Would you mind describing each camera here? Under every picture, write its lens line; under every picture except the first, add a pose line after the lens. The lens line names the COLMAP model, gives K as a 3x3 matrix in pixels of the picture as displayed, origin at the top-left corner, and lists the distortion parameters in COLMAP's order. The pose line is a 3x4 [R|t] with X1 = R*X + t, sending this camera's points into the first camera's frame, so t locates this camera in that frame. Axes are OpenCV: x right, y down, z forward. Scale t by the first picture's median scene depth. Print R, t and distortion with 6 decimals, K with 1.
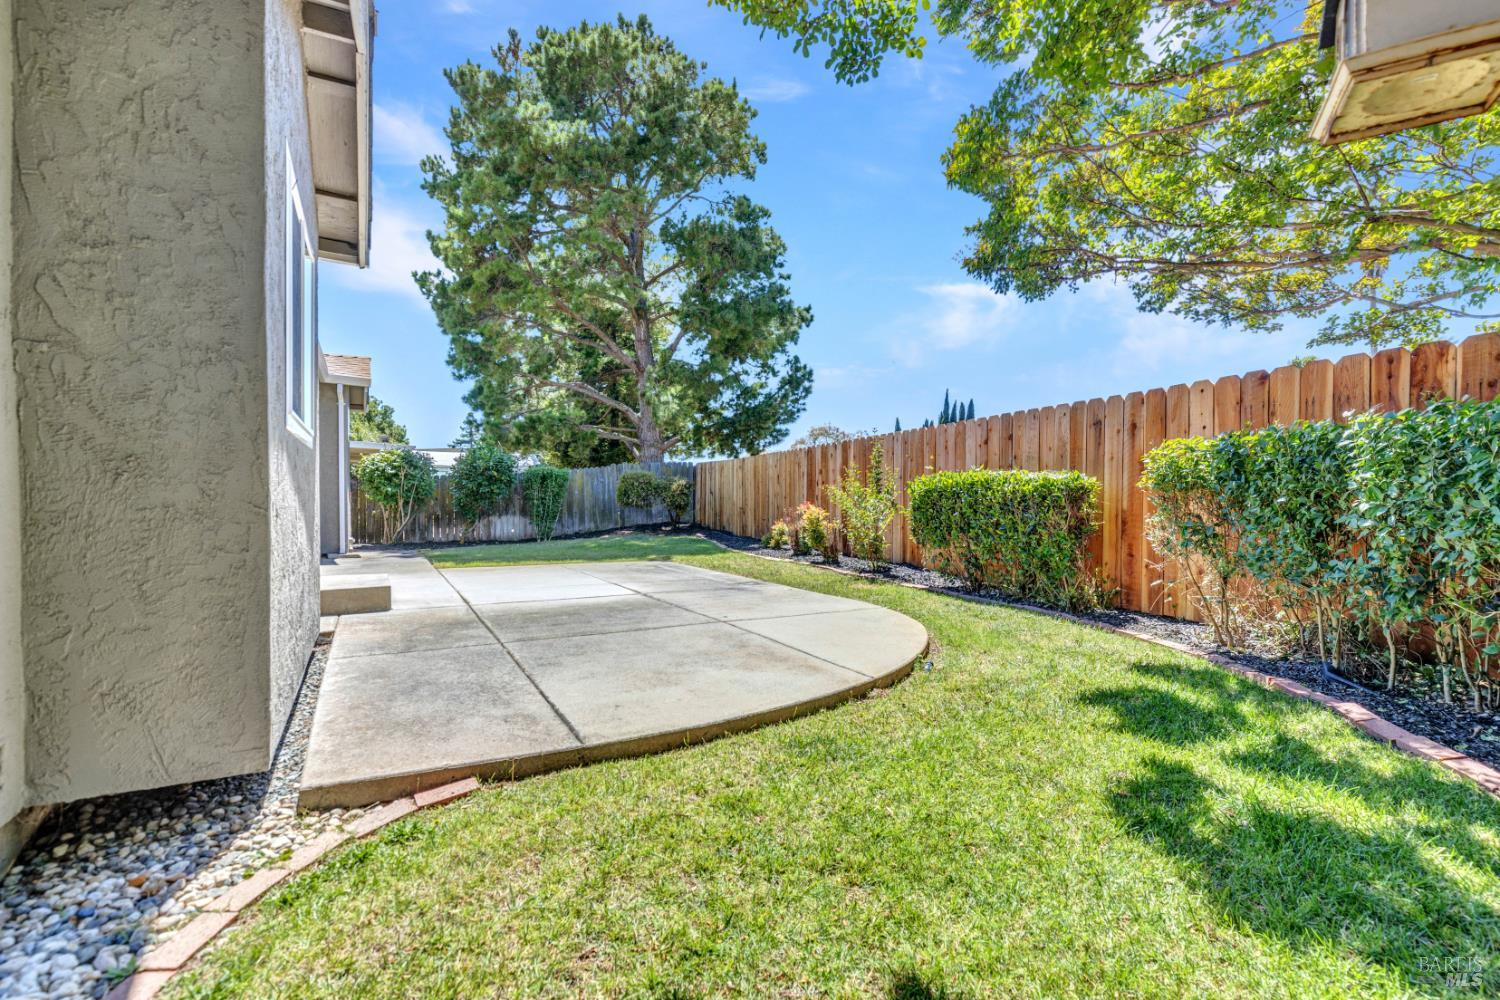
lens RADIAL K [[702.9, 0, 751.5], [0, 702.9, 536.4], [0, 0, 1]] dist [0.001681, 0.000374]
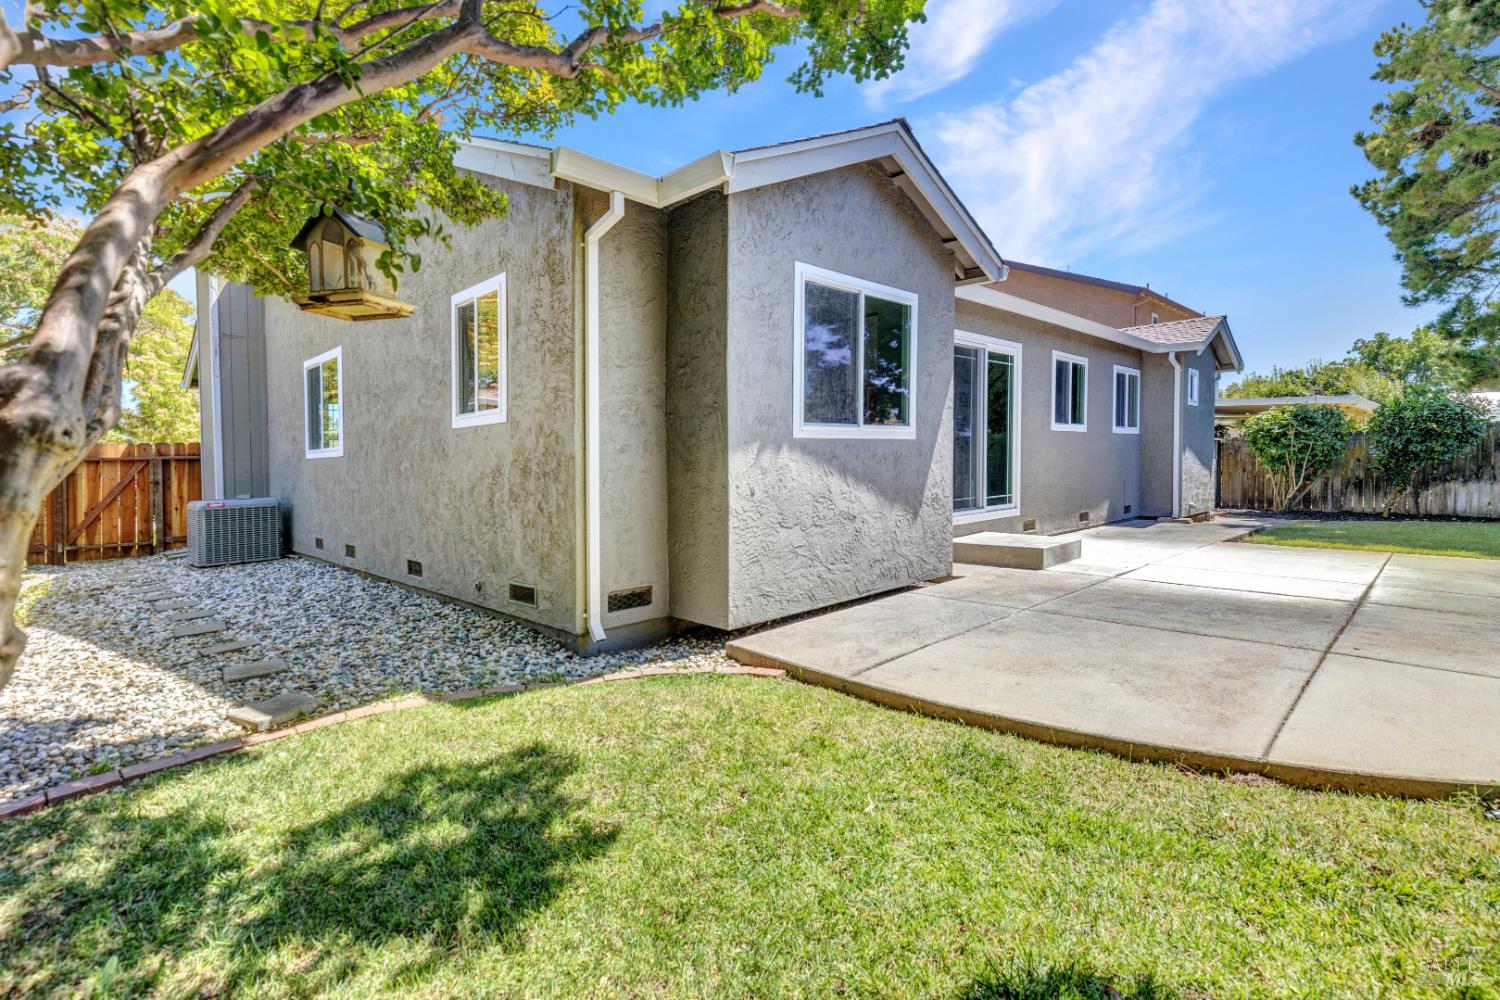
lens RADIAL K [[697.3, 0, 717.4], [0, 697.3, 502.9], [0, 0, 1]] dist [0.002351, 0.000196]
pose [[0.230858, 0.048905, -0.971758, 0.192994], [-0.034230, 0.998526, 0.042120, -0.013917], [0.972385, 0.023539, 0.232191, 0.097599]]
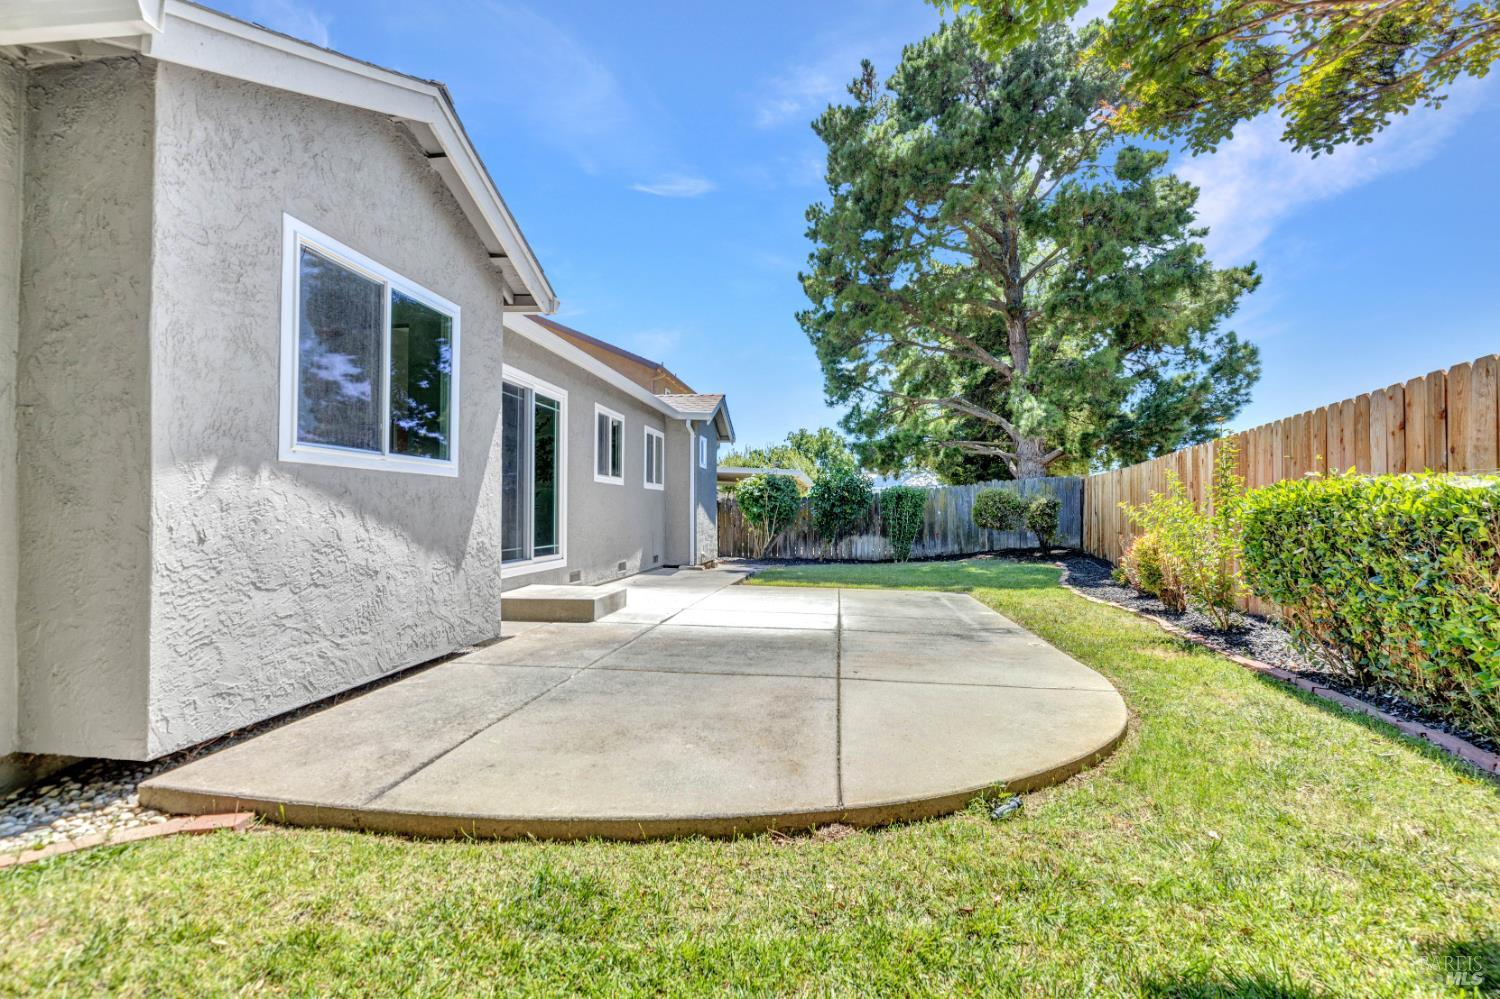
lens RADIAL K [[690.7, 0, 742.4], [0, 690.7, 525.8], [0, 0, 1]] dist [0.005417, 0.000603]
pose [[0.790455, 0.011191, -0.612418, 0.137705], [-0.036778, 0.998896, -0.029216, -0.009150], [0.611415, 0.045617, 0.789994, 0.123632]]
